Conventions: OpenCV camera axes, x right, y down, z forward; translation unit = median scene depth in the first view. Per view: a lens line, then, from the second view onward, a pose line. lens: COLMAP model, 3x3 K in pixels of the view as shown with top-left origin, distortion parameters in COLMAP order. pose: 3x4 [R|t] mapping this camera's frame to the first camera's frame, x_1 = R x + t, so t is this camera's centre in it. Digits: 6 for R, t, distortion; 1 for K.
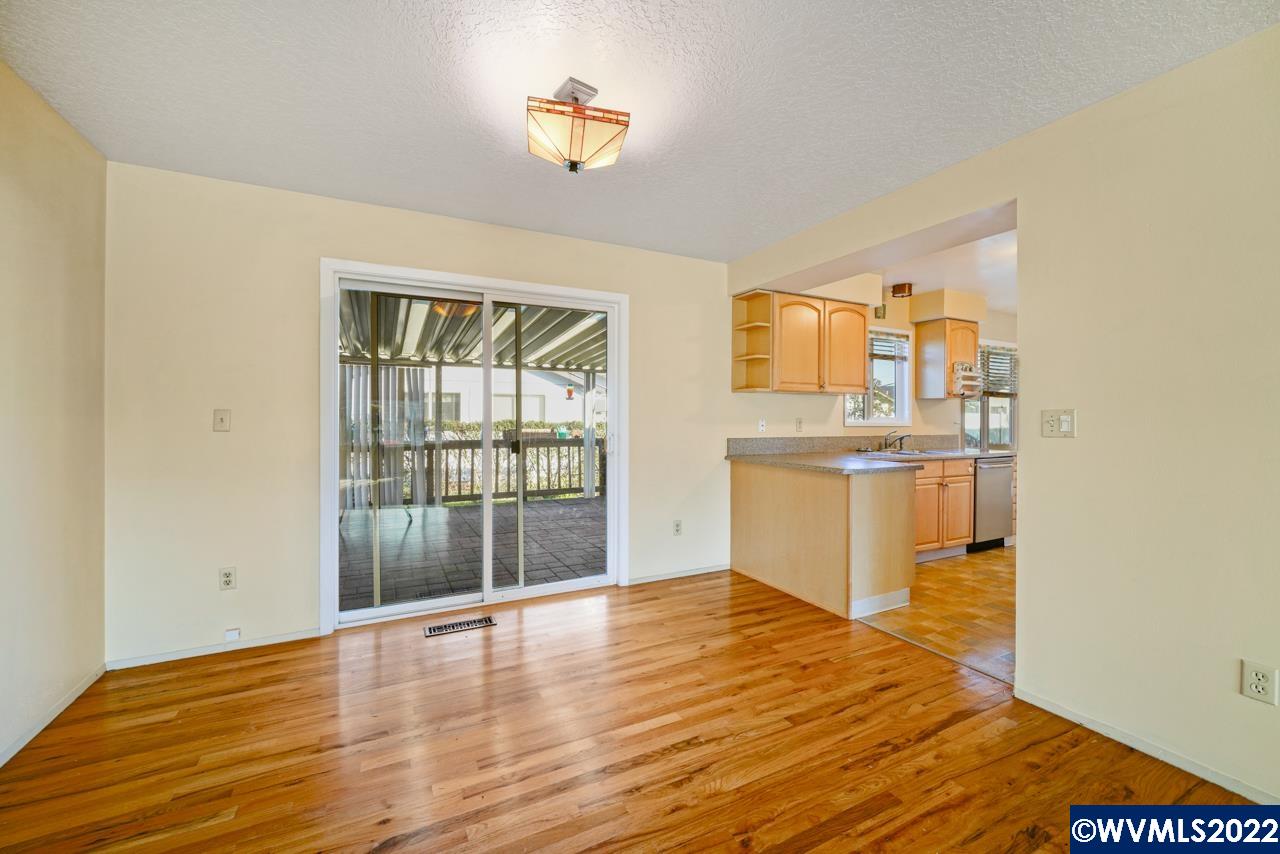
lens RADIAL K [[504.4, 0, 631.1], [0, 504.4, 422.5], [0, 0, 1]] dist [-0.003384, -0.000056]
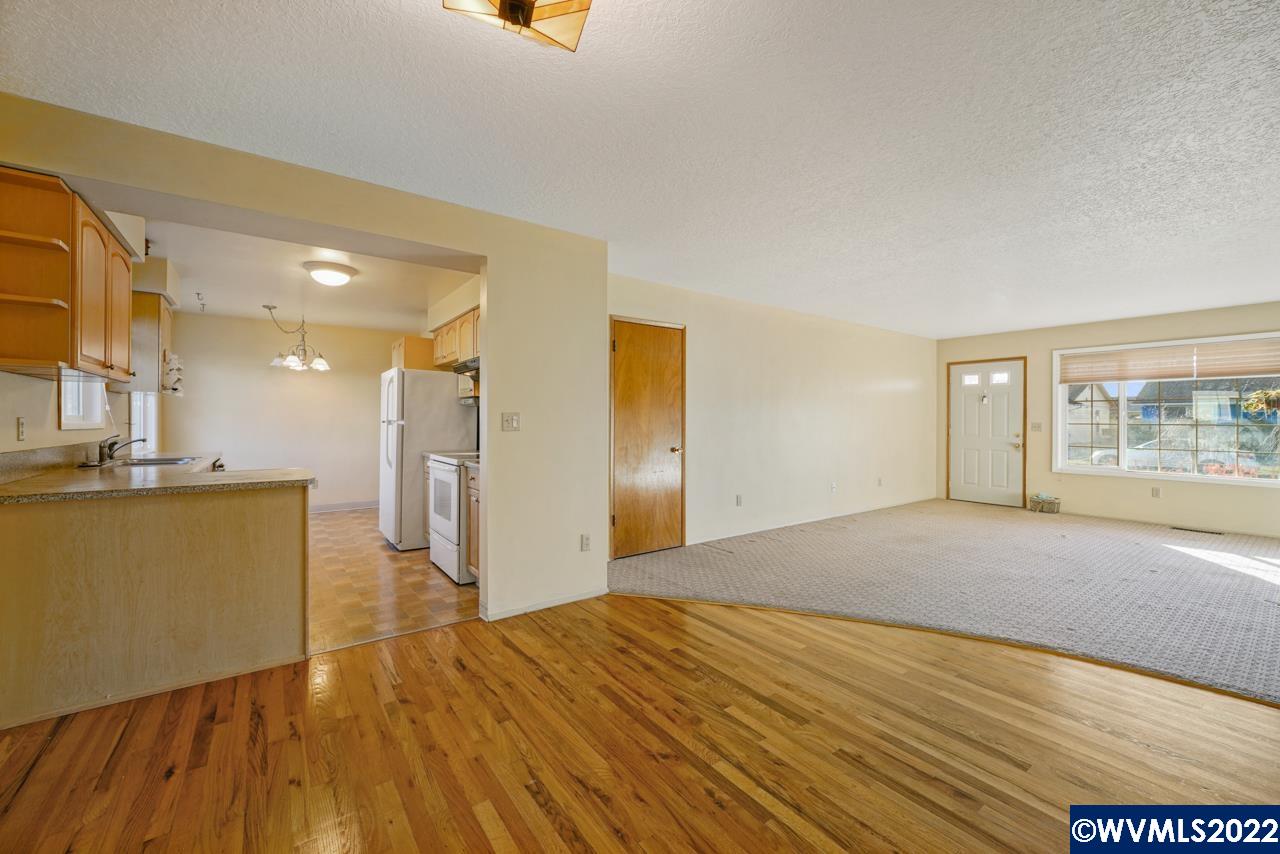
lens RADIAL K [[504.4, 0, 631.1], [0, 504.4, 422.5], [0, 0, 1]] dist [-0.003384, -0.000056]
pose [[-0.151568, -0.007549, 0.988418, -0.326510], [0.003535, 0.999960, 0.008179, -0.003650], [-0.988441, 0.004734, -0.151535, 0.414212]]
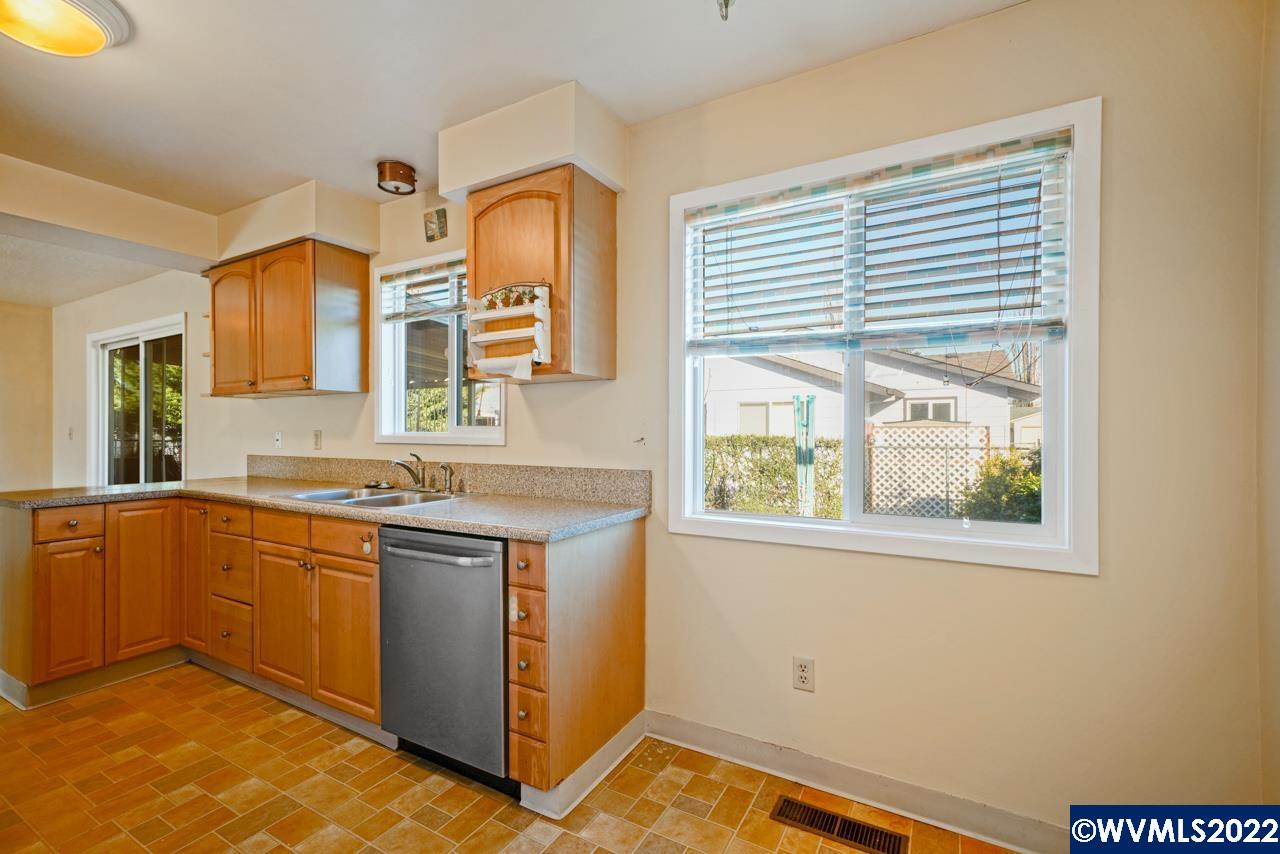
lens RADIAL K [[547.4, 0, 640.8], [0, 547.4, 434.1], [0, 0, 1]] dist [0.006306, 0.000399]
pose [[0.557336, -0.001827, -0.830285, 1.221707], [-0.002268, 0.999991, -0.003722, -0.001116], [0.830284, 0.003958, 0.557327, 0.963305]]
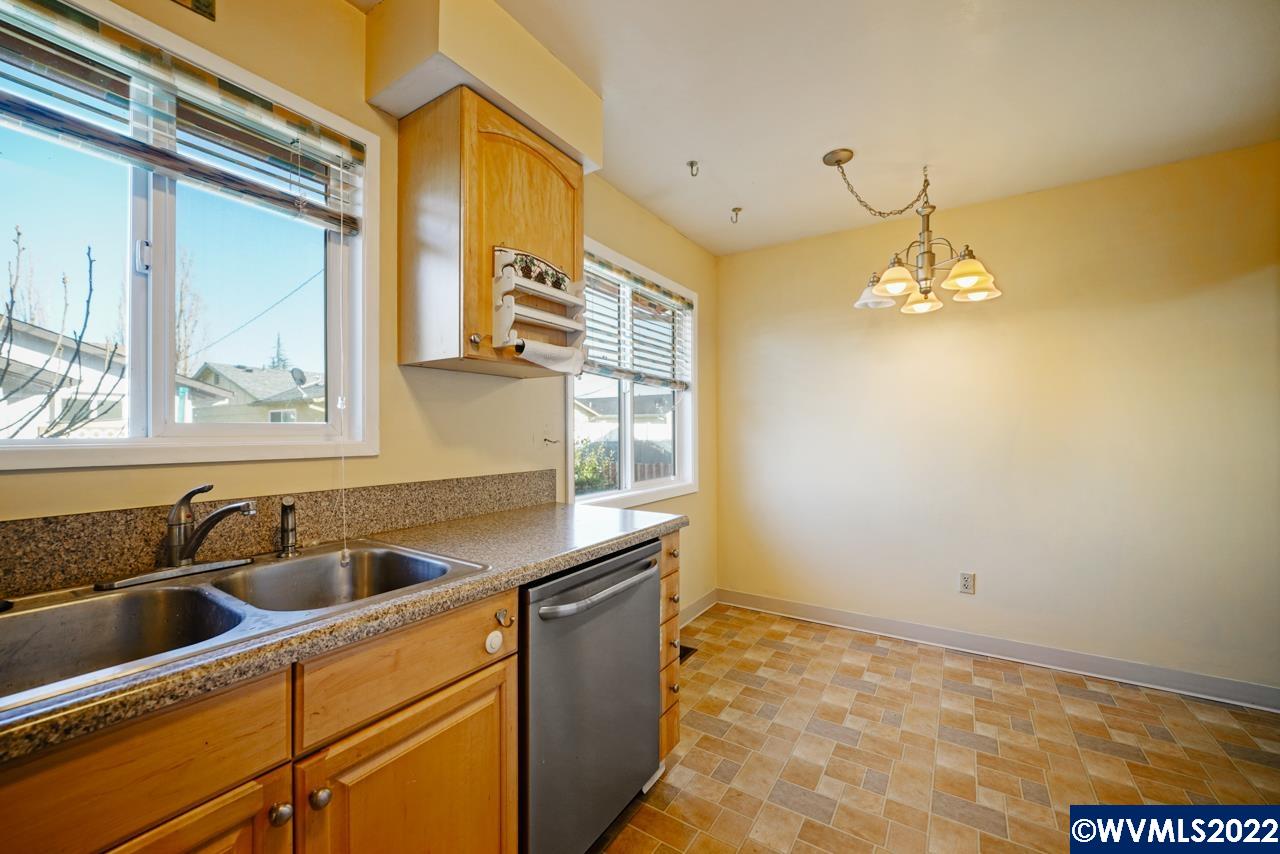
lens RADIAL K [[502.6, 0, 632.2], [0, 502.6, 428.4], [0, 0, 1]] dist [-0.007535, -0.000029]
pose [[0.867451, -0.004777, 0.497500, 0.631521], [0.010322, 0.999911, -0.008398, -0.004661], [-0.497416, 0.012420, 0.867423, 0.784294]]
